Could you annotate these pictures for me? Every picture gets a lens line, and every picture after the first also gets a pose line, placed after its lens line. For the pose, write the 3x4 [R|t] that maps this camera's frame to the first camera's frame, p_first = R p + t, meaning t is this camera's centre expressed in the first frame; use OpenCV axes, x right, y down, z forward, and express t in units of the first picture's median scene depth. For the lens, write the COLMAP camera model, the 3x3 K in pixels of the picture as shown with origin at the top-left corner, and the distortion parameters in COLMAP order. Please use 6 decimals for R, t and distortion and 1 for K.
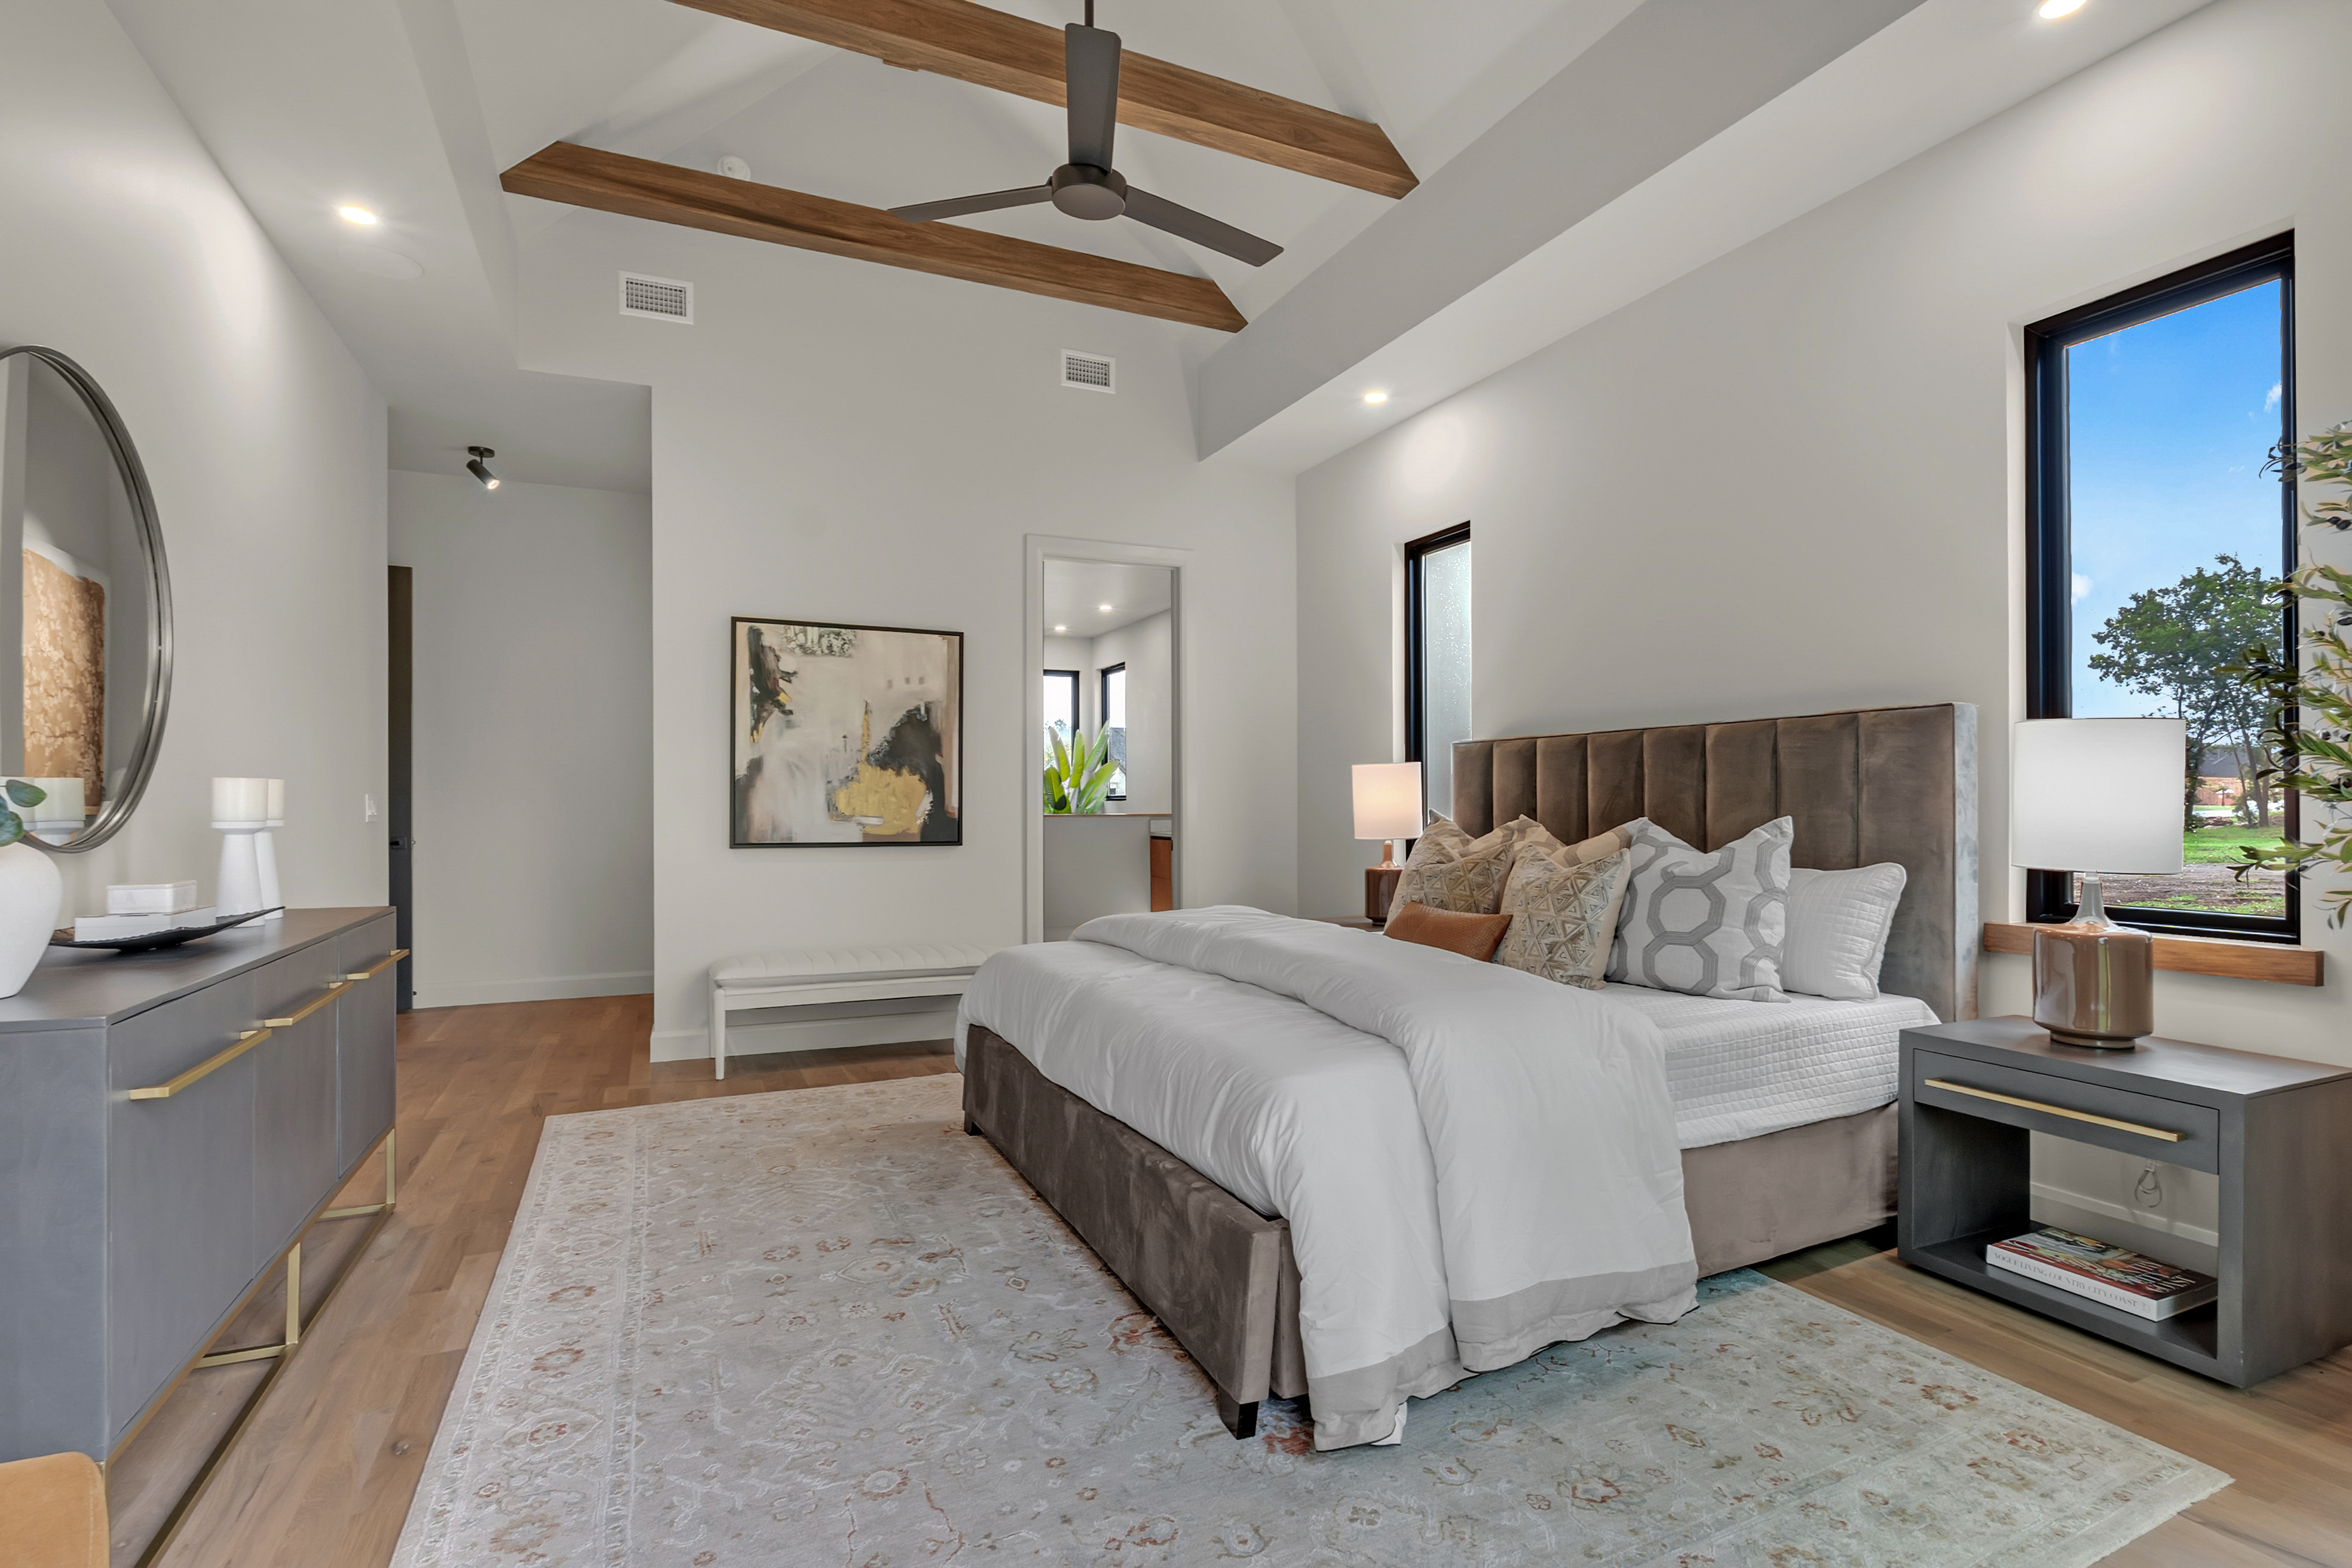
lens RADIAL K [[1152.7, 0, 1198.4], [0, 1152.7, 785.6], [0, 0, 1]] dist [-0.011149, 0.001599]
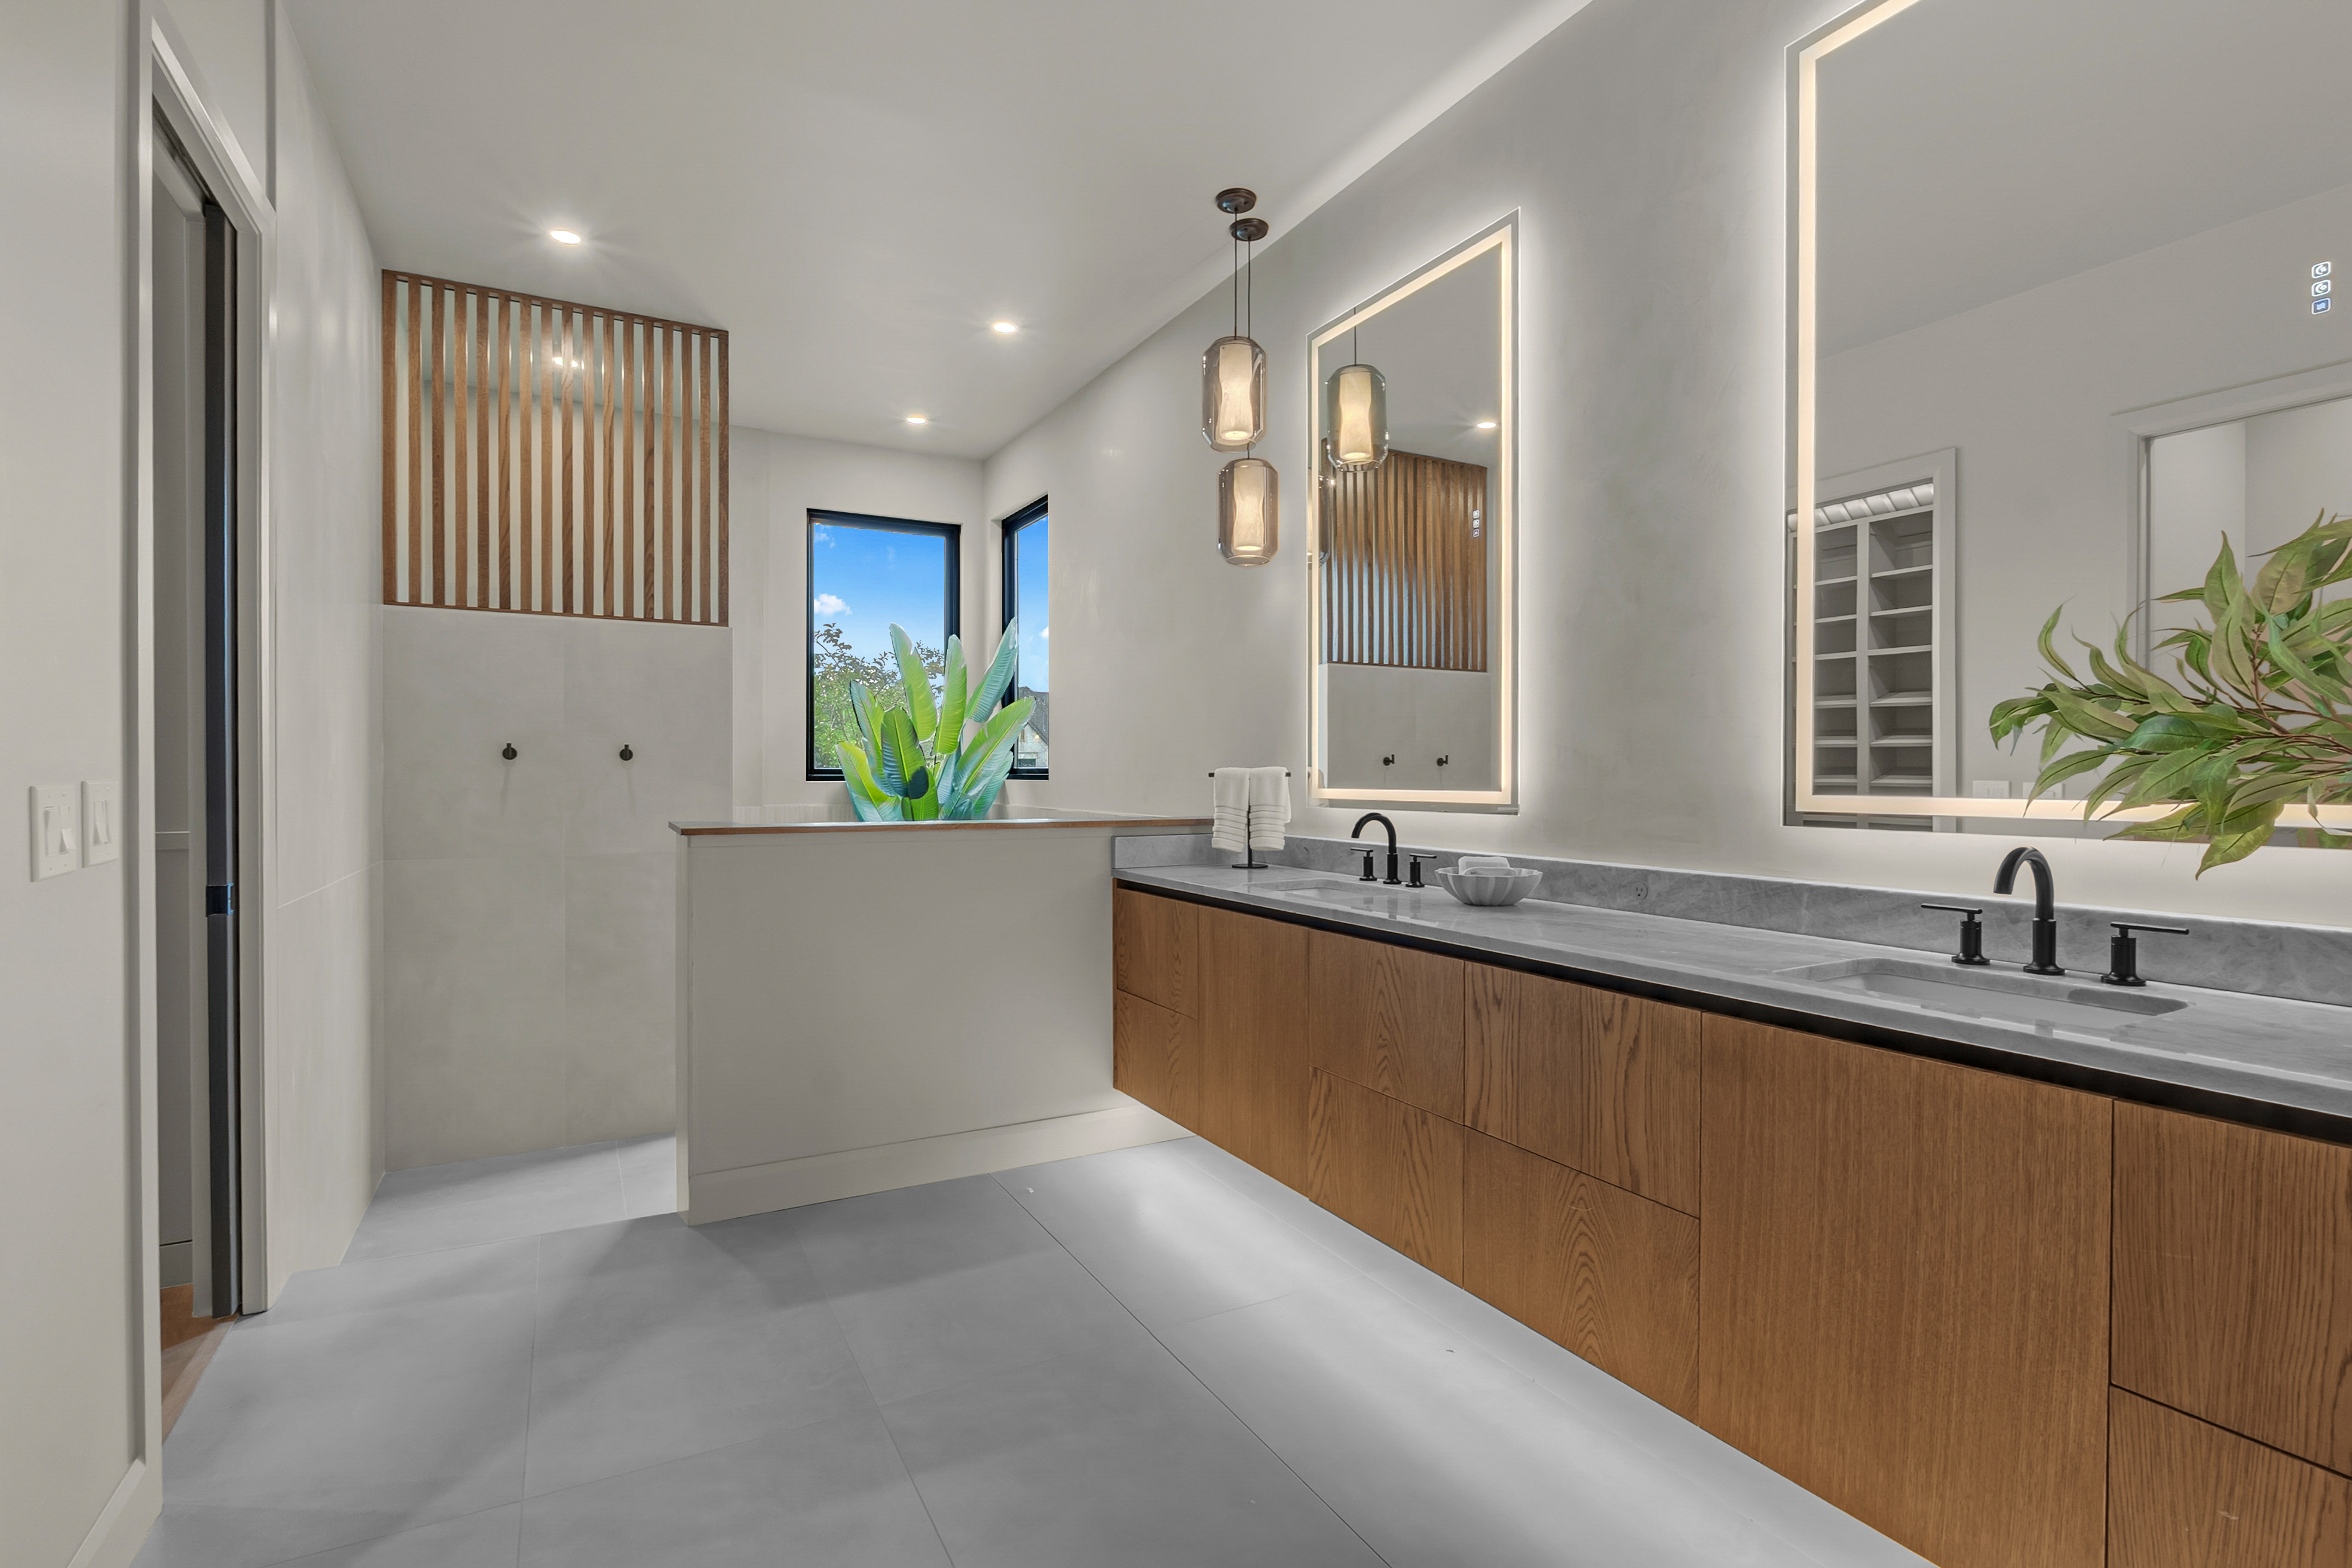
lens RADIAL K [[1152.7, 0, 1185.0], [0, 1152.7, 783.7], [0, 0, 1]] dist [-0.011149, 0.001599]
pose [[0.998715, 0.002412, 0.050620, -0.078709], [-0.003009, 0.999927, 0.011738, 0.022981], [-0.050588, -0.011875, 0.998649, 1.294363]]
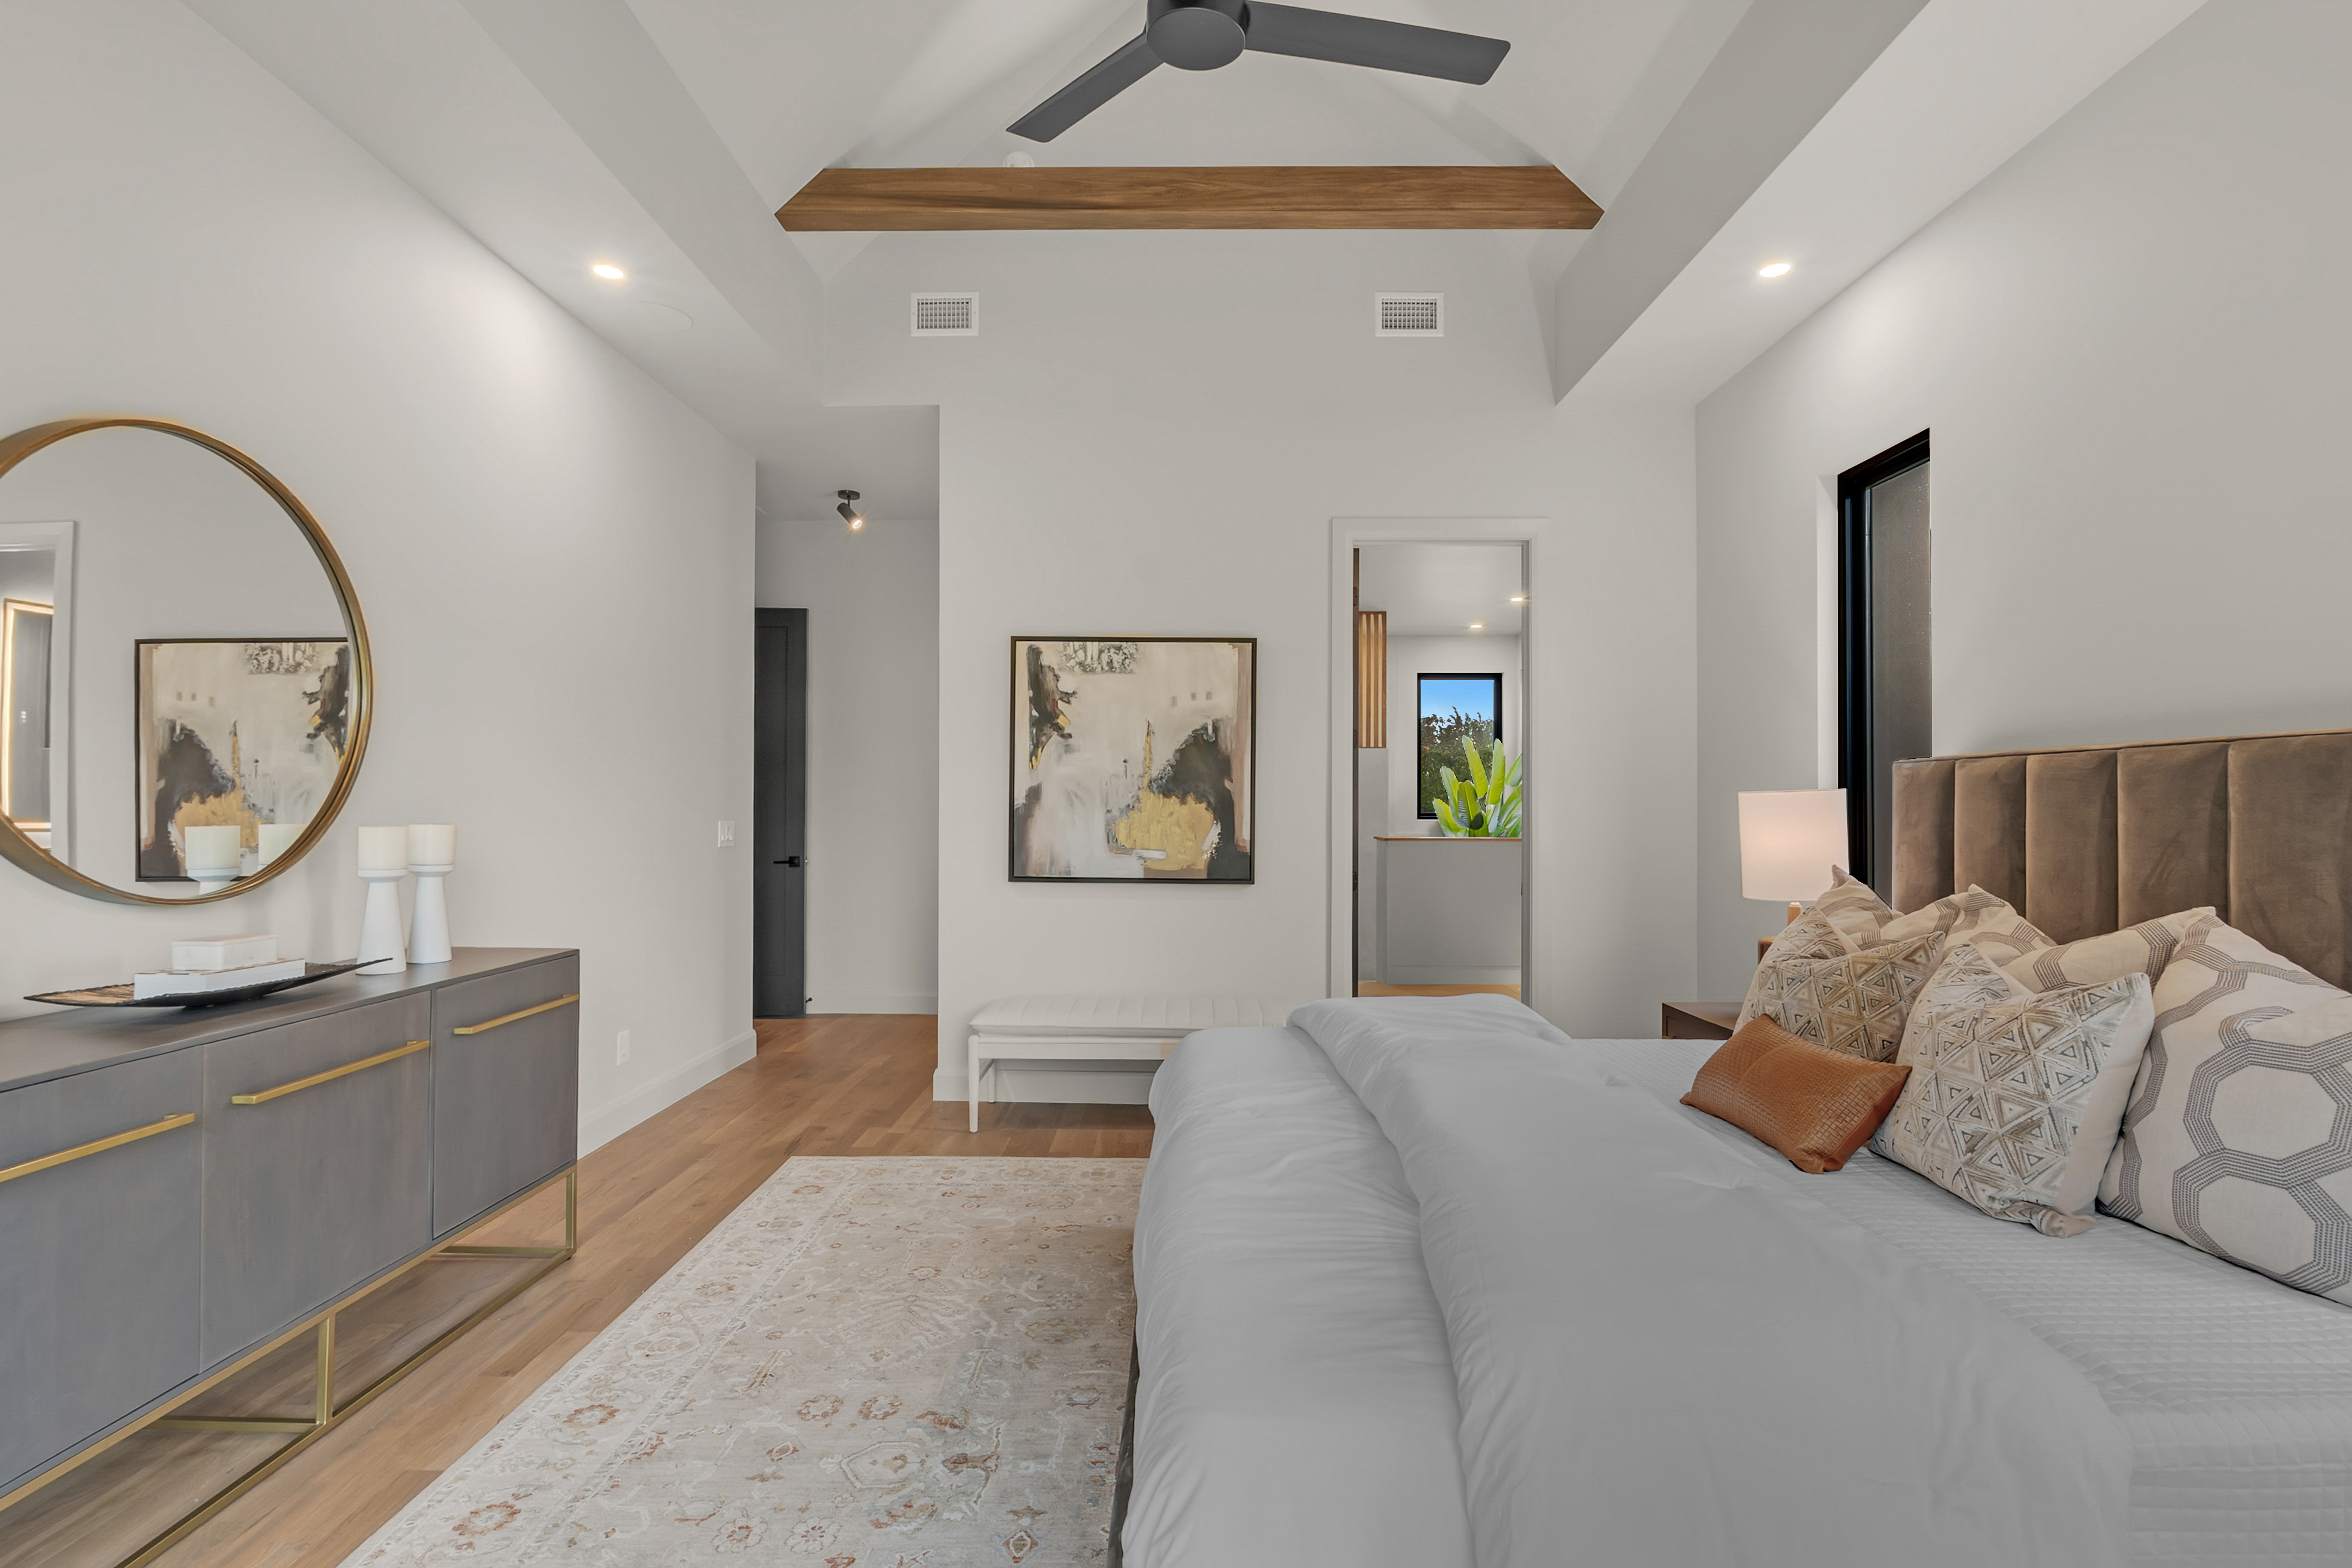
lens RADIAL K [[1152.7, 0, 1169.1], [0, 1152.7, 789.4], [0, 0, 1]] dist [-0.011149, 0.001599]
pose [[0.899993, -0.002739, -0.435896, 0.140184], [0.002144, 0.999996, -0.001856, -0.021617], [0.435900, 0.000736, 0.899995, 0.231701]]
